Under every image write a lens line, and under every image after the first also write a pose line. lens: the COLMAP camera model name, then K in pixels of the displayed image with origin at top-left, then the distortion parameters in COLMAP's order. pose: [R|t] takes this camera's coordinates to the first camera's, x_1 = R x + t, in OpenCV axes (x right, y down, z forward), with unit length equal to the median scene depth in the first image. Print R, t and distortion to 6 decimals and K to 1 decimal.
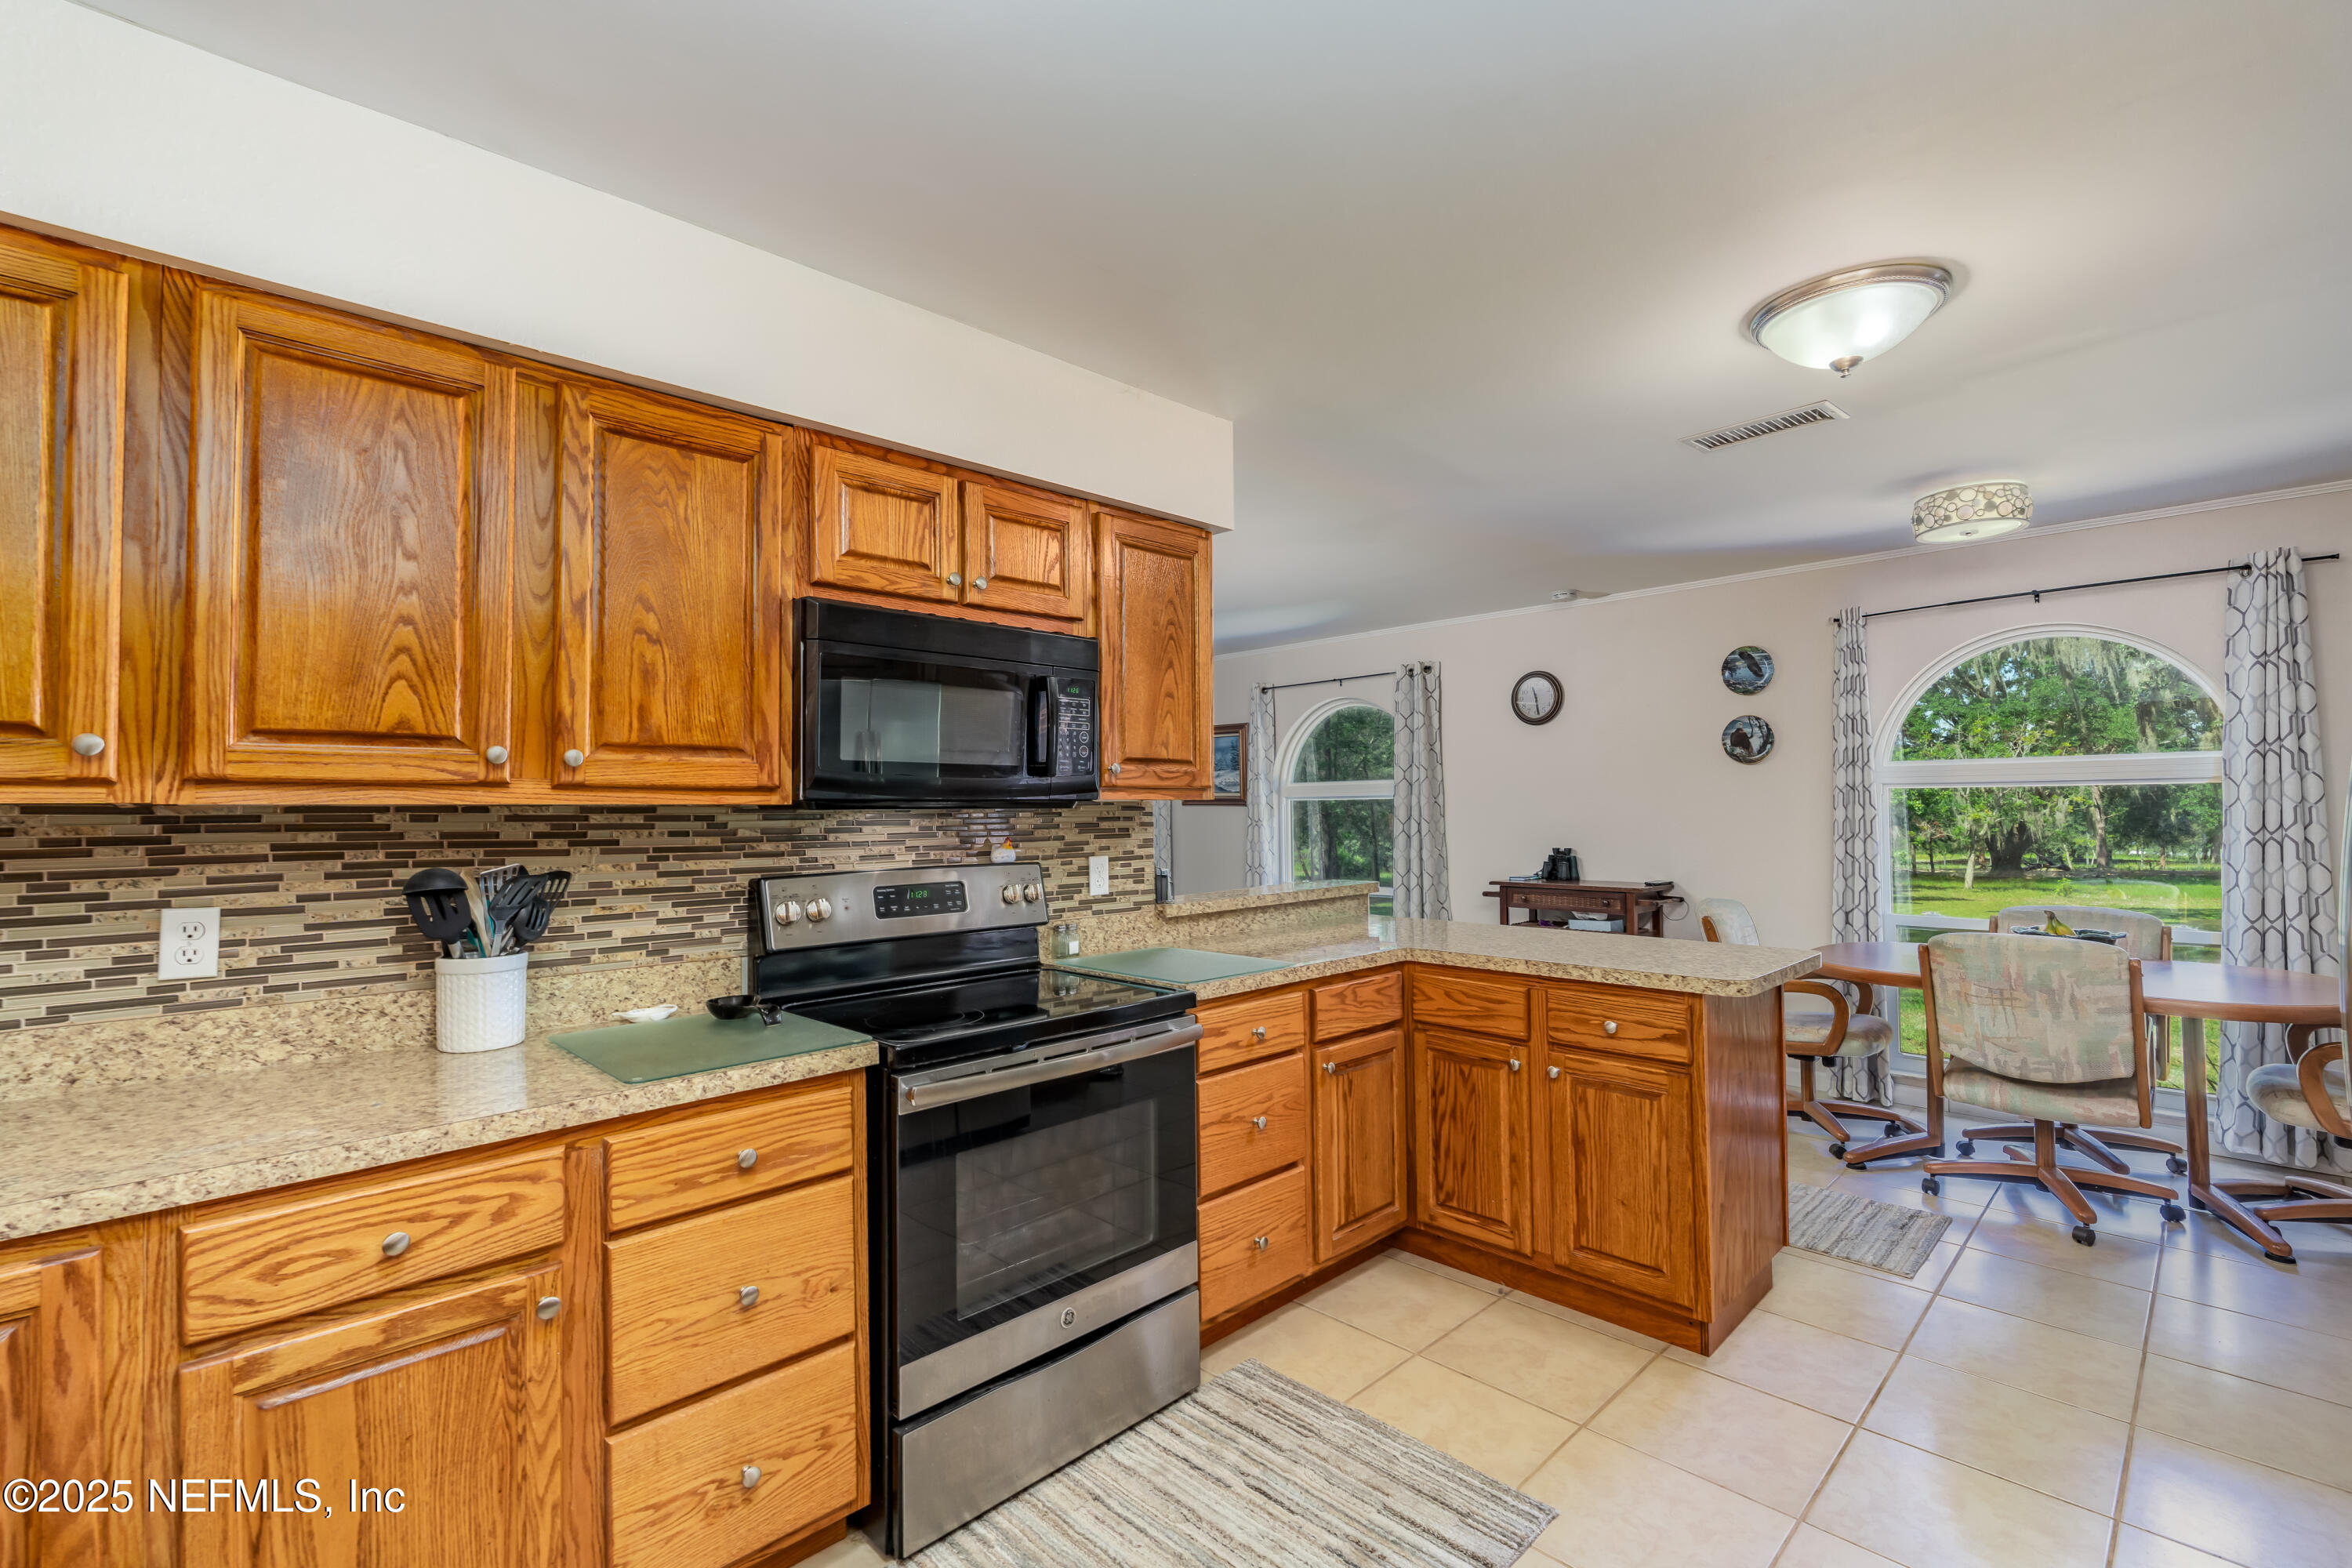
lens RADIAL K [[1027.2, 0, 1166.4], [0, 1027.2, 786.4], [0, 0, 1]] dist [-0.009640, 0.000368]
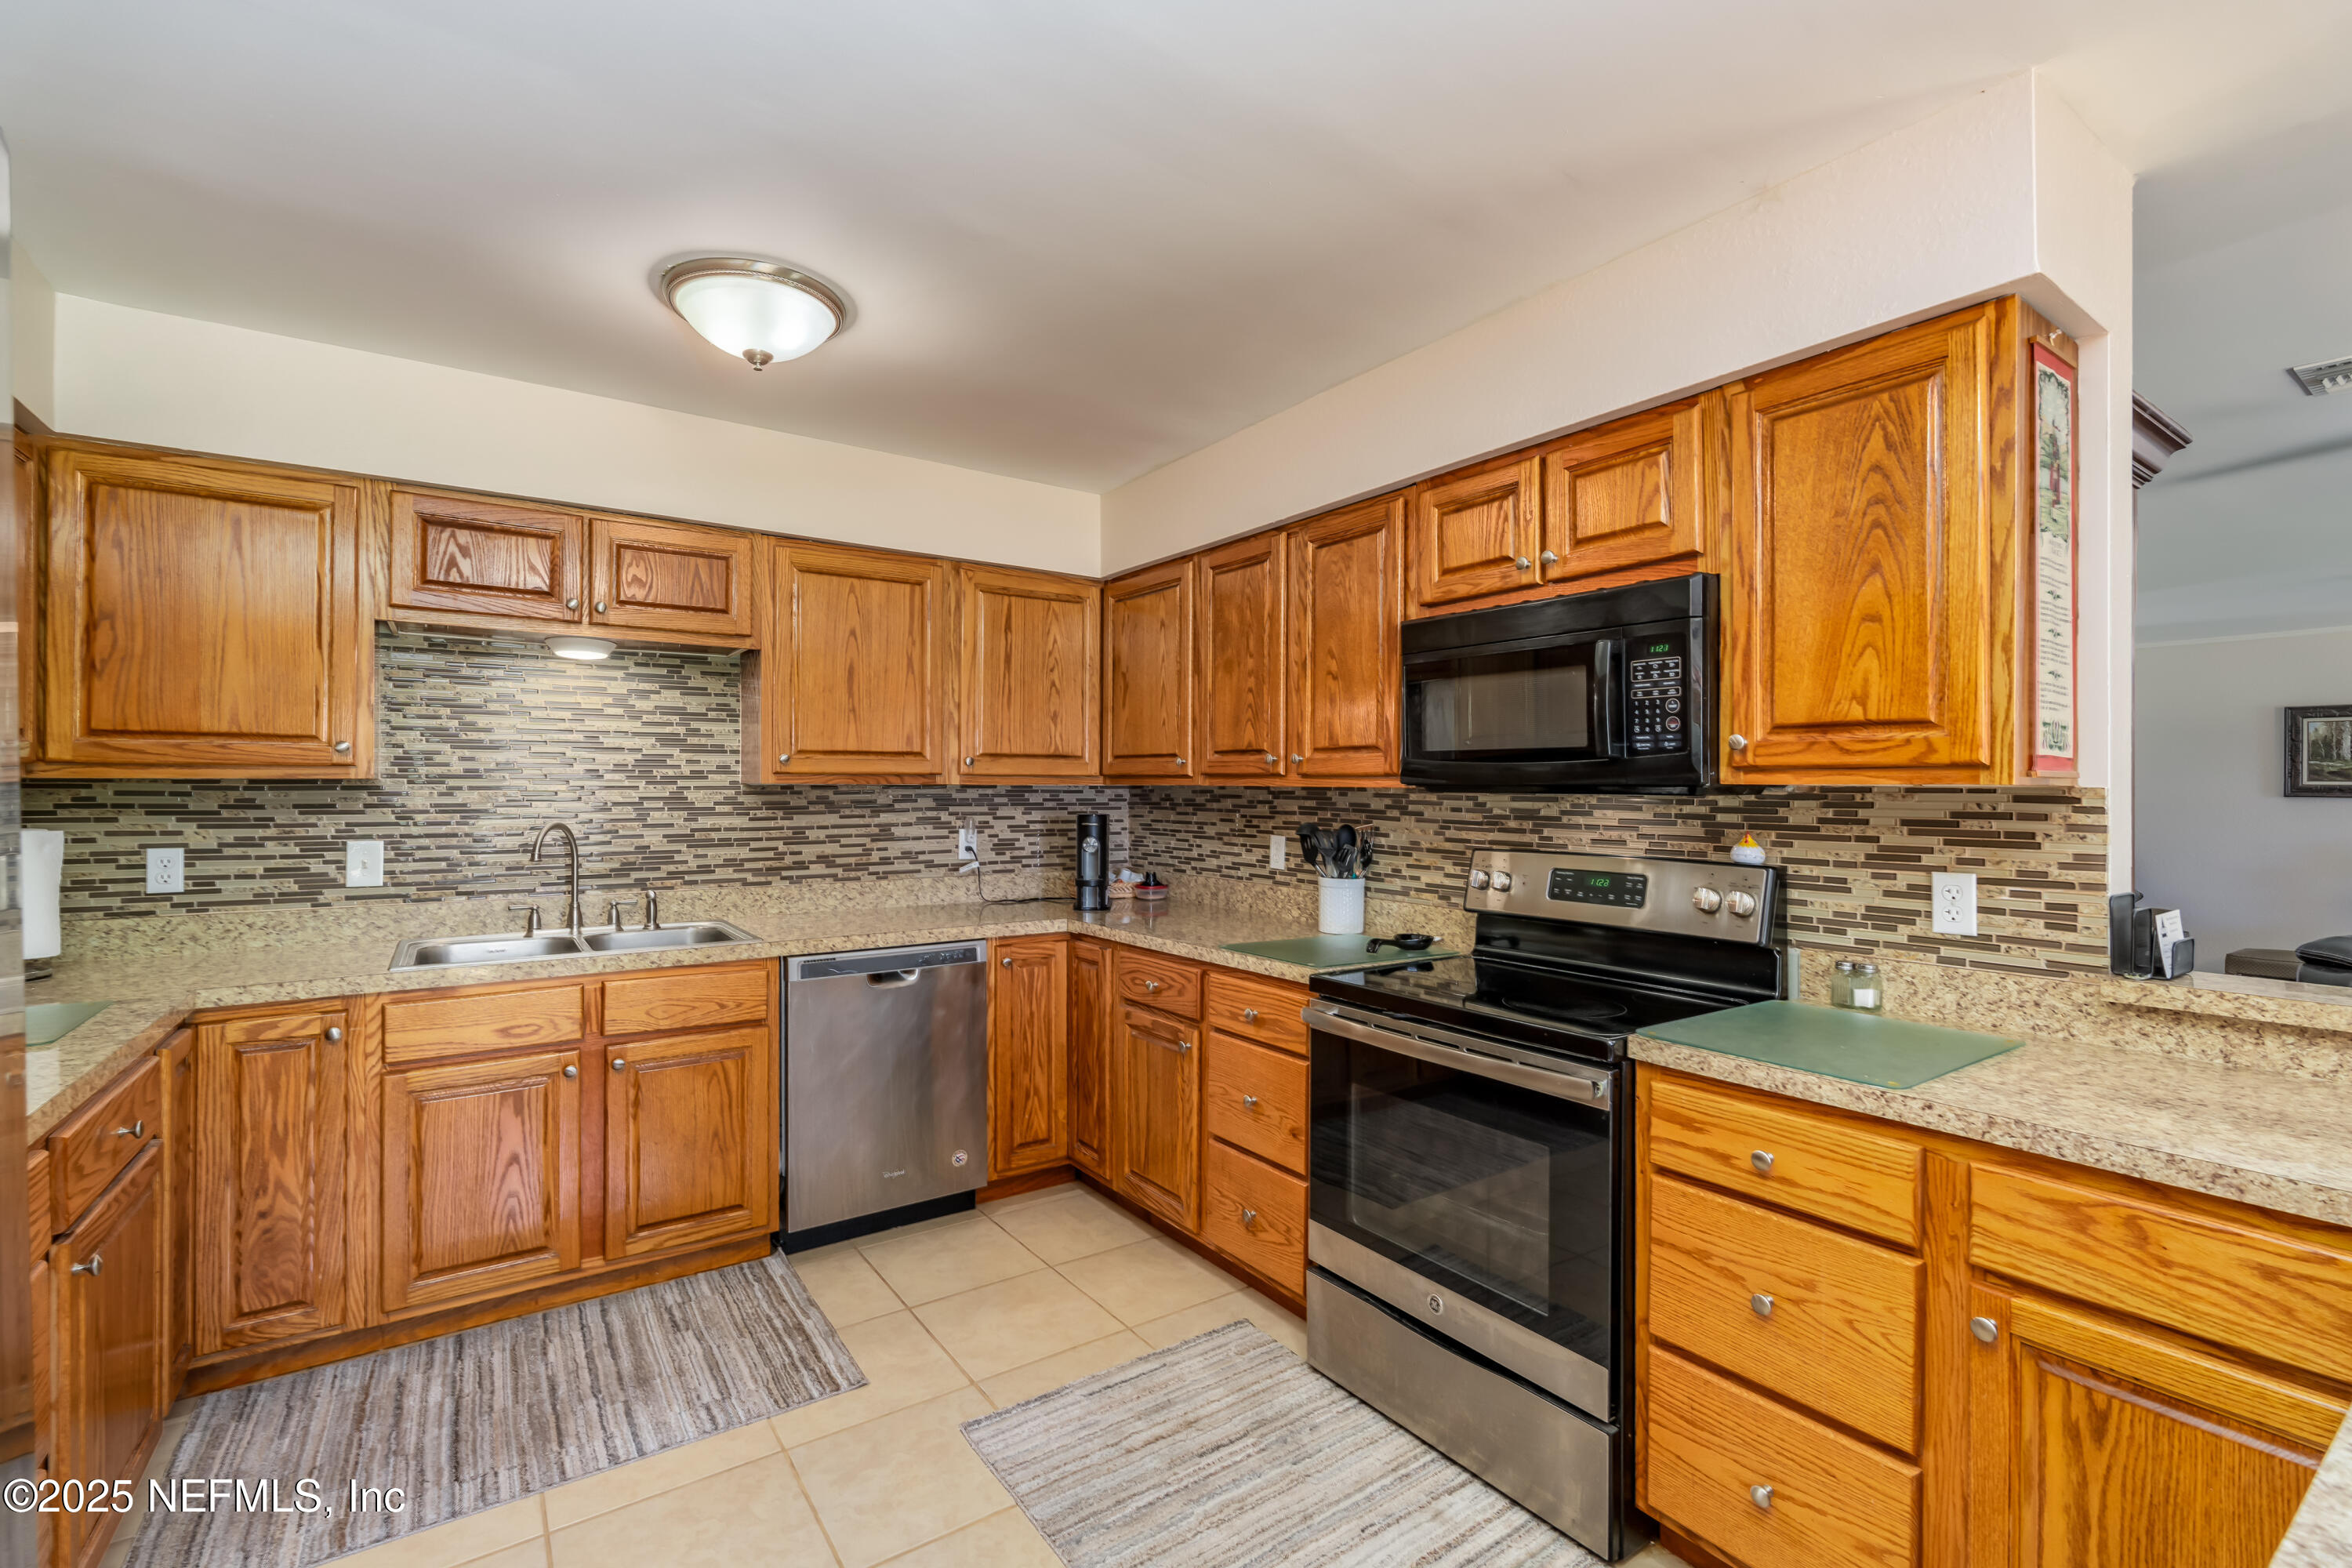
lens RADIAL K [[1027.2, 0, 1171.3], [0, 1027.2, 782.7], [0, 0, 1]] dist [-0.009640, 0.000368]
pose [[-0.158270, 0.003828, -0.987388, 0.773039], [0.016672, 0.999860, 0.001204, 0.004114], [0.987255, -0.016271, -0.158312, 0.759610]]
